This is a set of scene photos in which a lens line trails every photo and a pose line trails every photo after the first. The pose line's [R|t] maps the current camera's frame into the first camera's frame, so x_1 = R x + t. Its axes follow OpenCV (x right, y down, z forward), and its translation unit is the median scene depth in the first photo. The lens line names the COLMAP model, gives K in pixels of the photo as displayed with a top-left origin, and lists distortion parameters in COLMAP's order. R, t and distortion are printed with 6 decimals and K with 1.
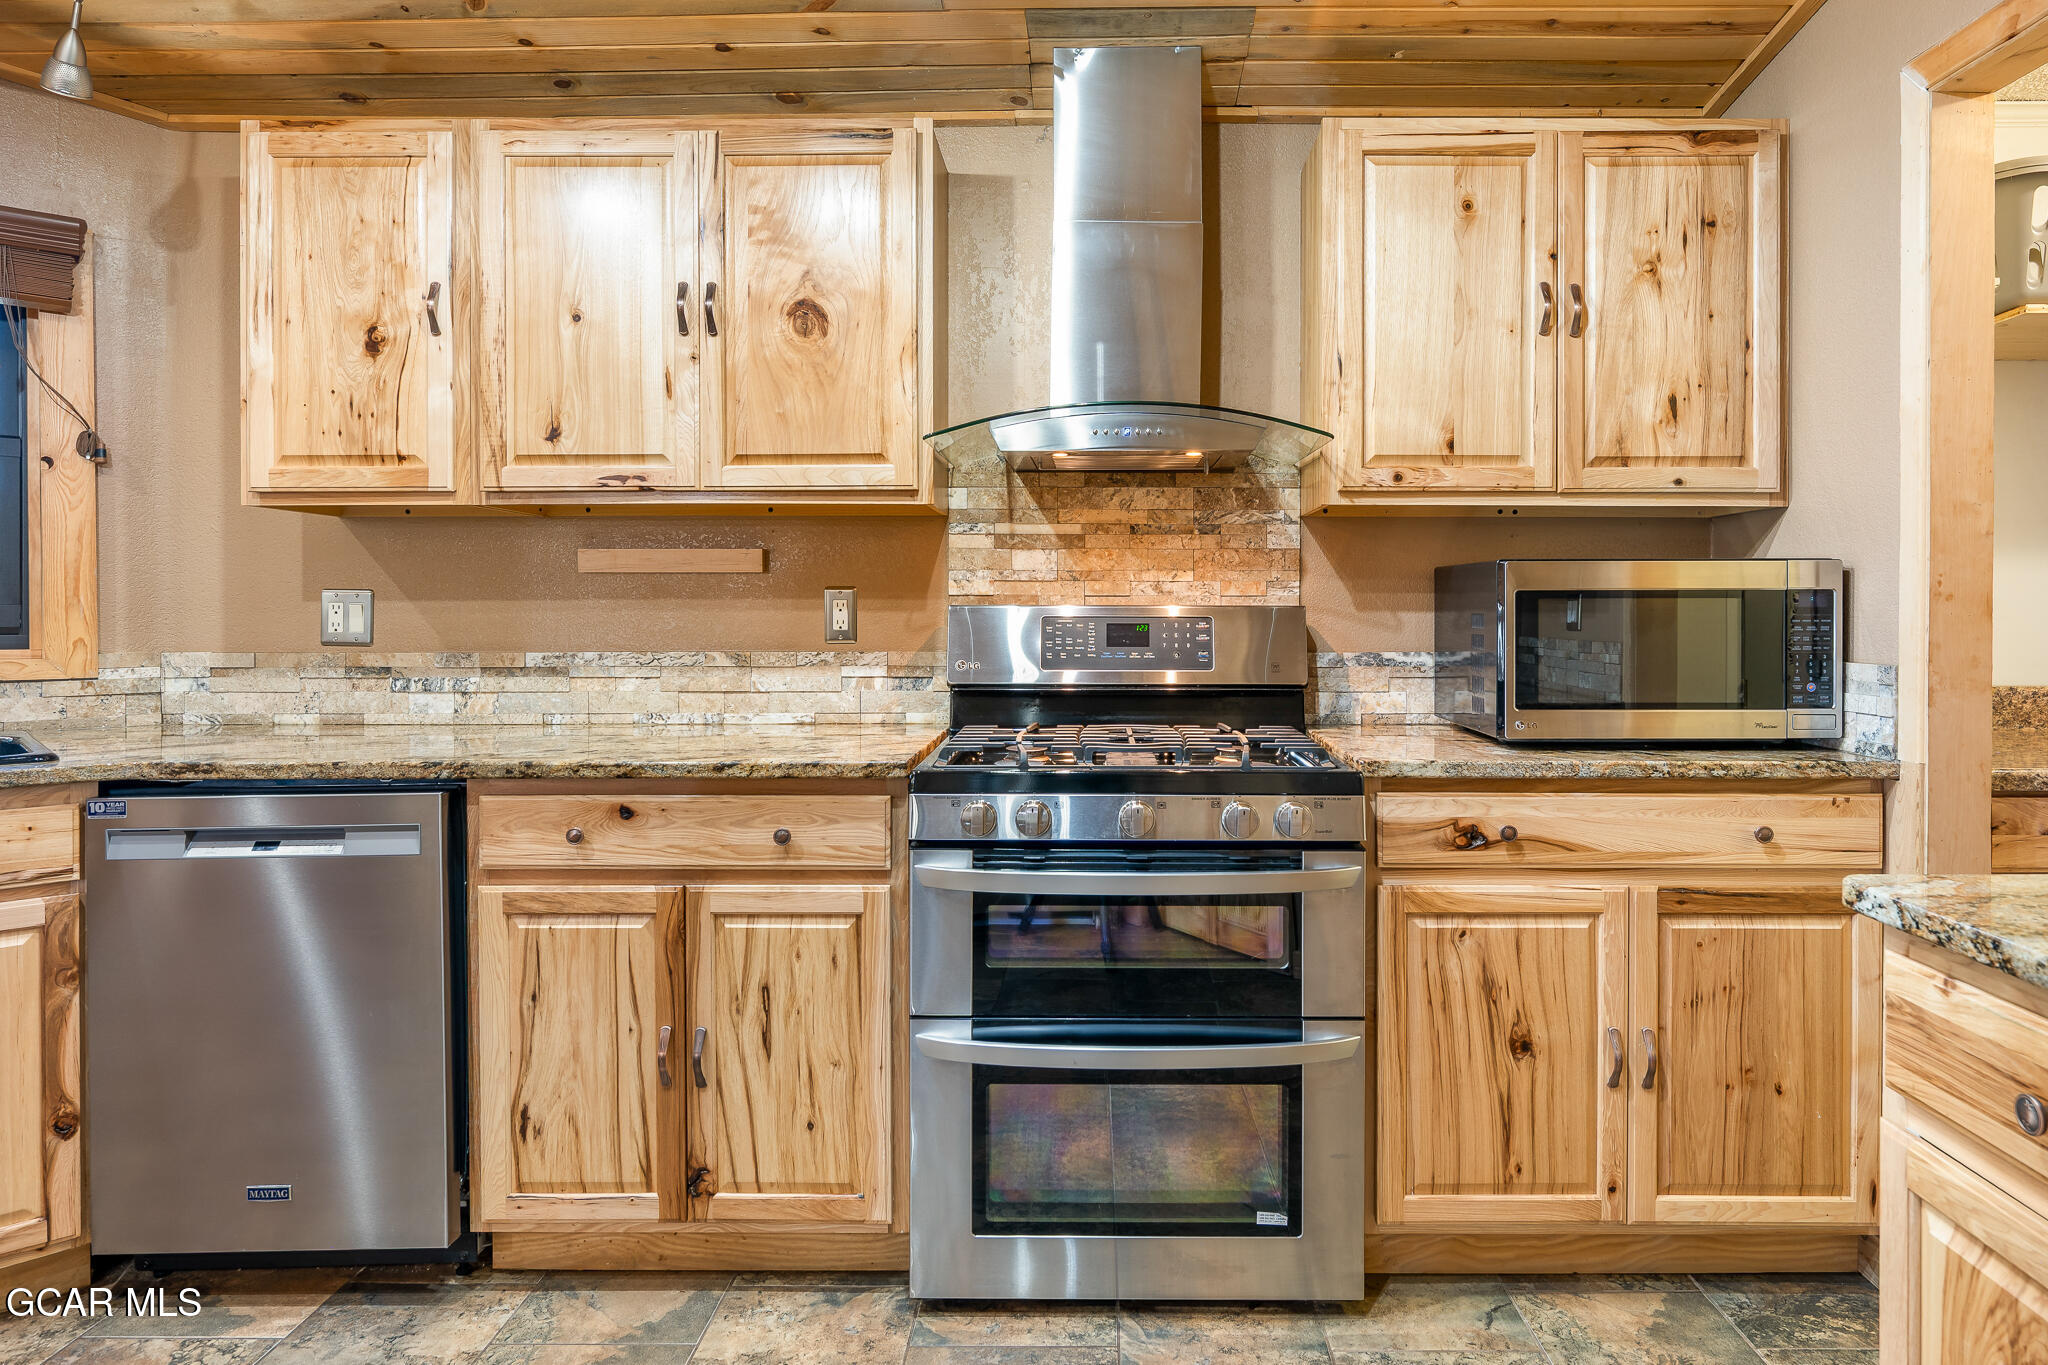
lens RADIAL K [[1221.3, 0, 1089.0], [0, 1221.3, 610.7], [0, 0, 1]] dist [-0.002541, -0.001463]
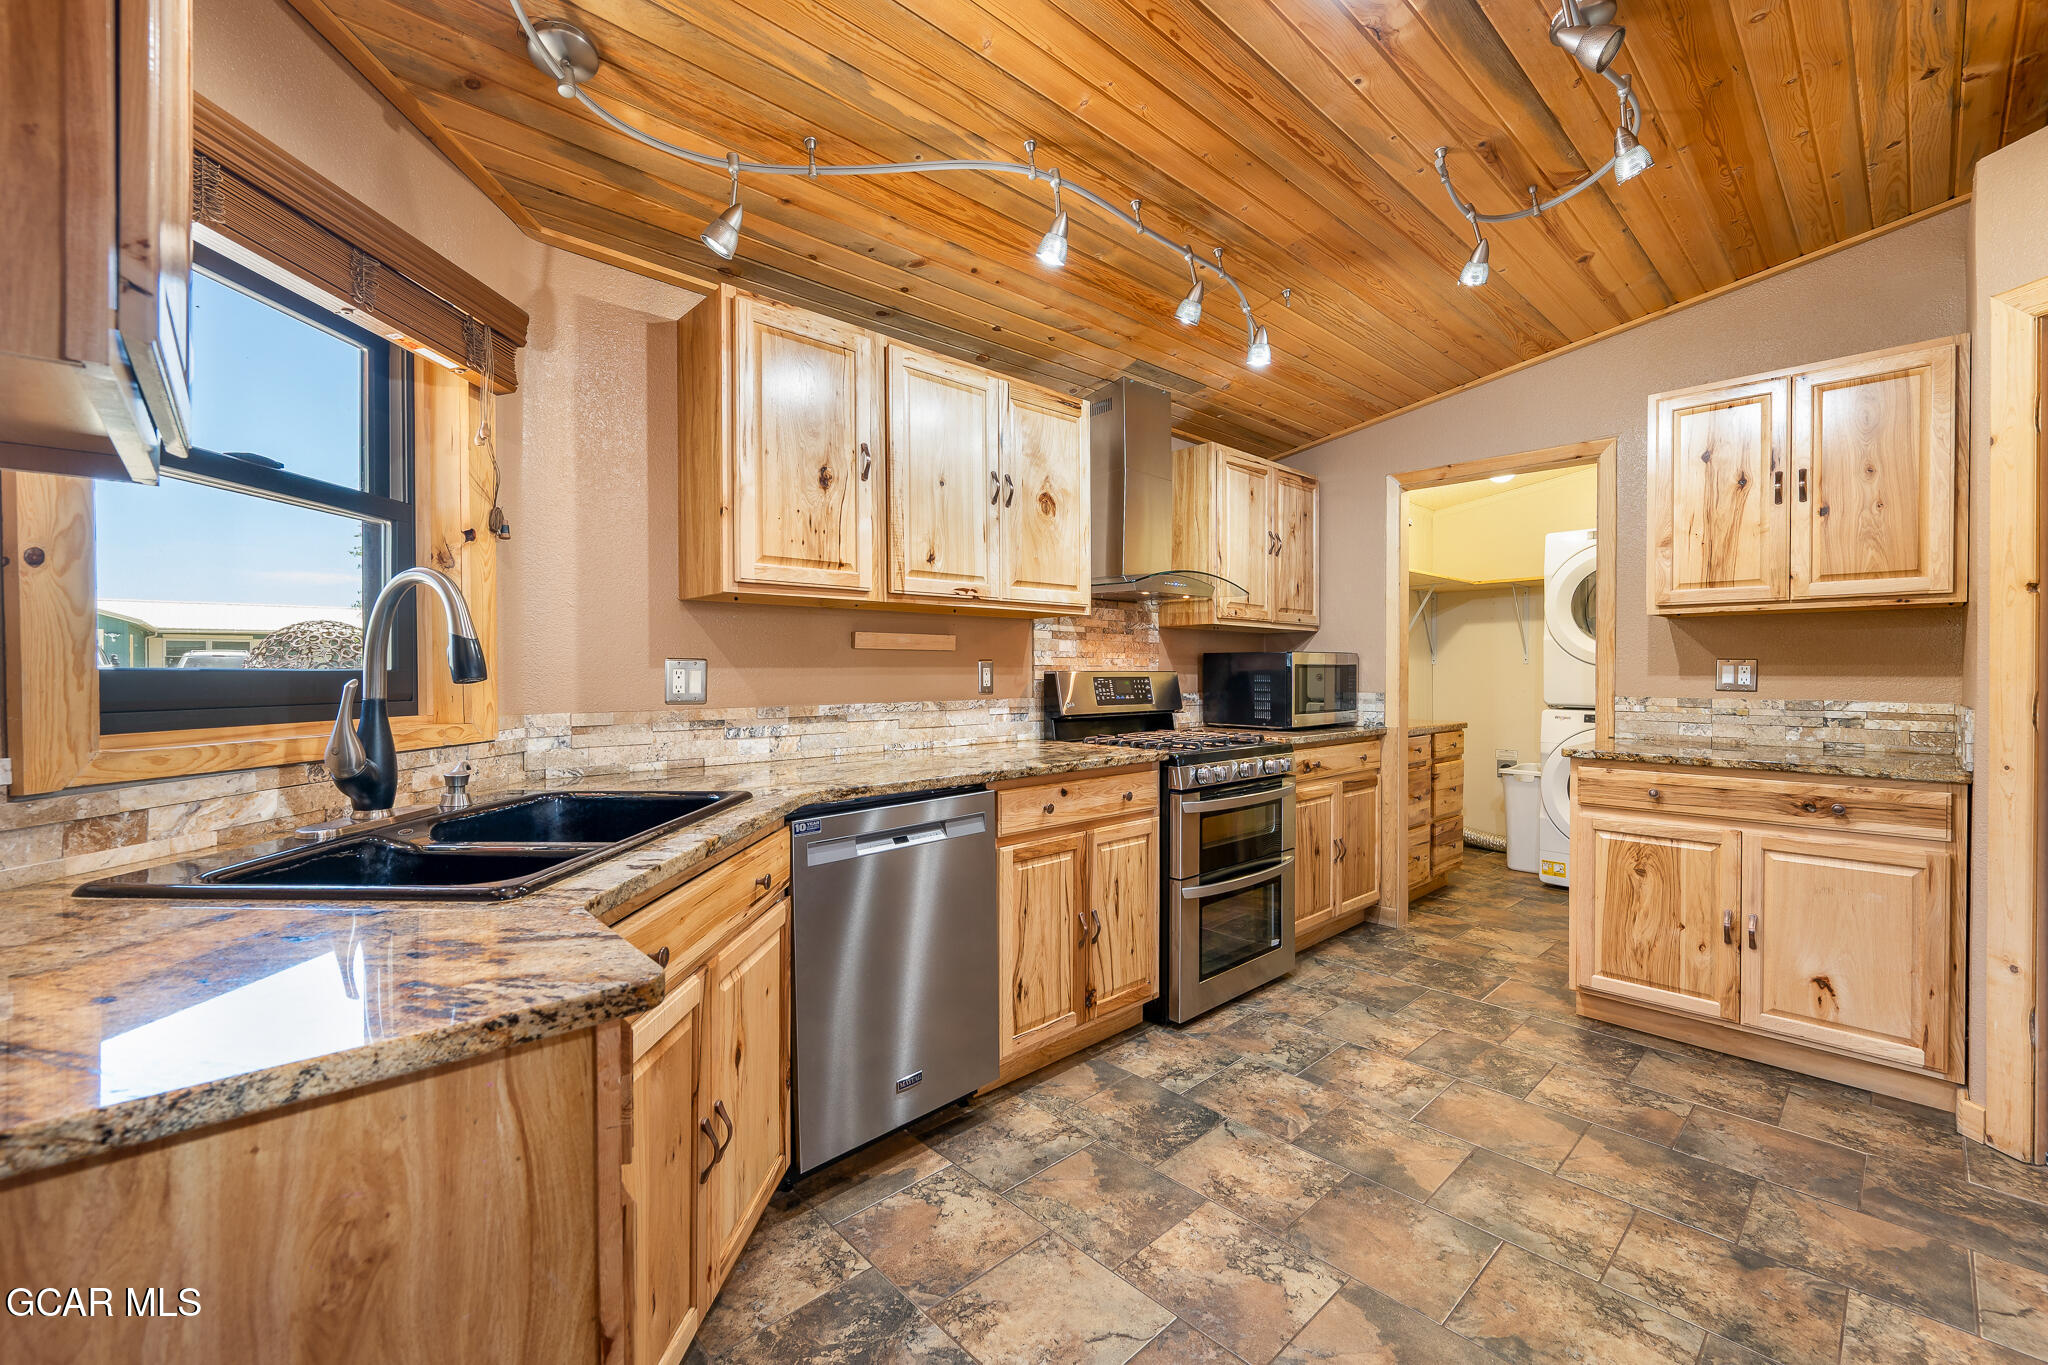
lens RADIAL K [[863.4, 0, 1025.5], [0, 863.4, 676.2], [0, 0, 1]] dist [-0.001082, 0.000065]
pose [[0.715577, -0.004700, 0.698518, -1.101874], [0.003619, 0.999989, 0.003021, -0.001116], [-0.698524, 0.000367, 0.715586, 0.151672]]
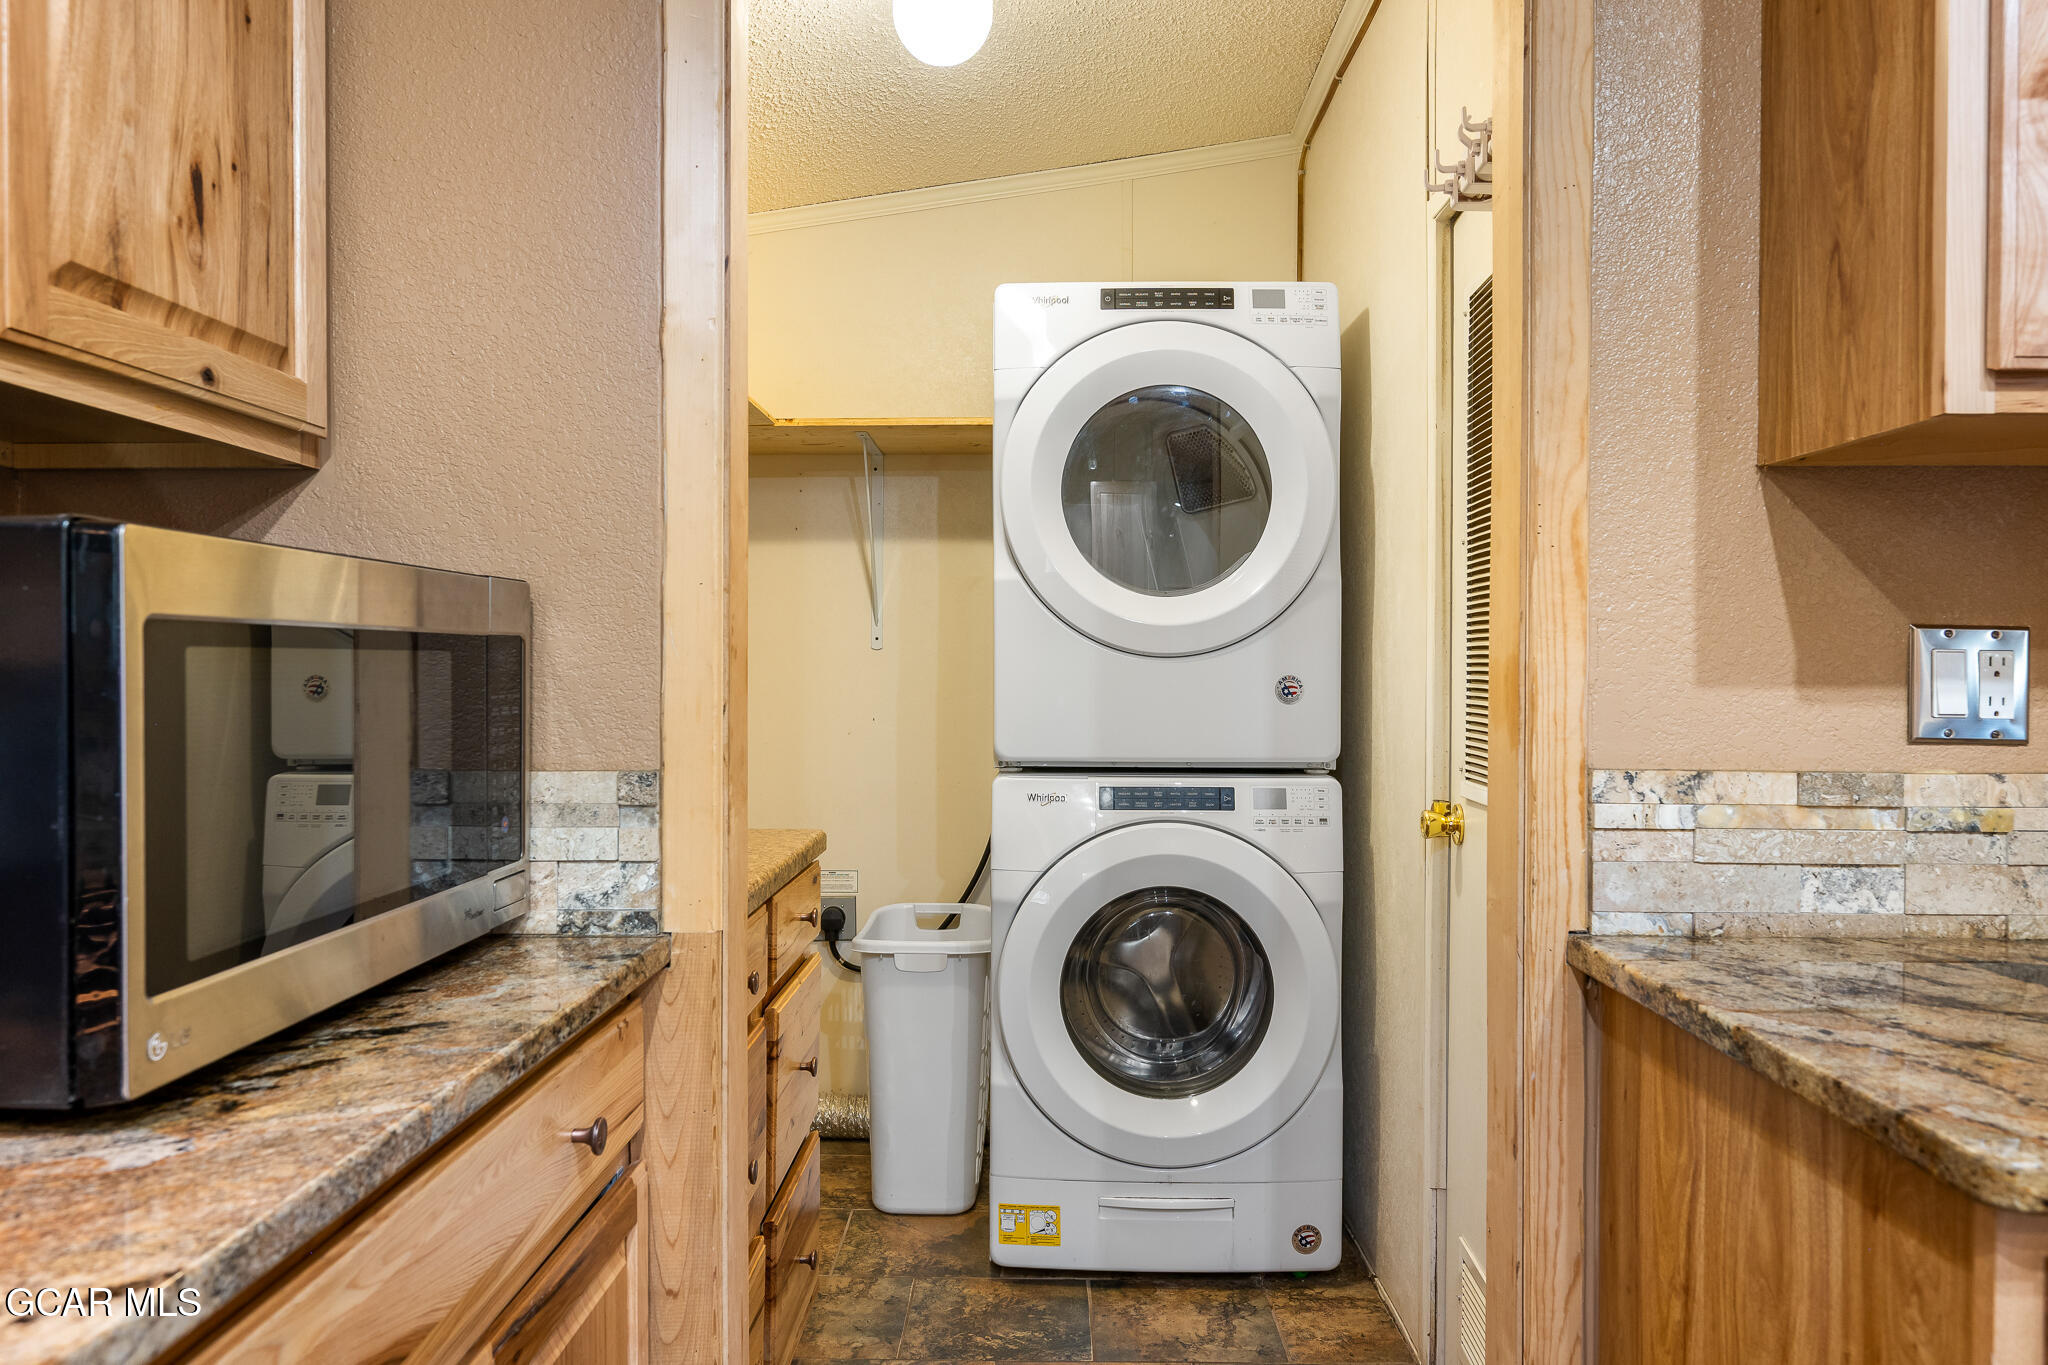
lens RADIAL K [[1420.5, 0, 1069.2], [0, 1420.5, 677.7], [0, 0, 1]] dist [-0.002323, -0.001720]
pose [[-0.024099, -0.007955, 0.999678, -0.017740], [0.003206, 0.999963, 0.008035, -0.003868], [-0.999704, 0.003399, -0.024072, 0.710337]]
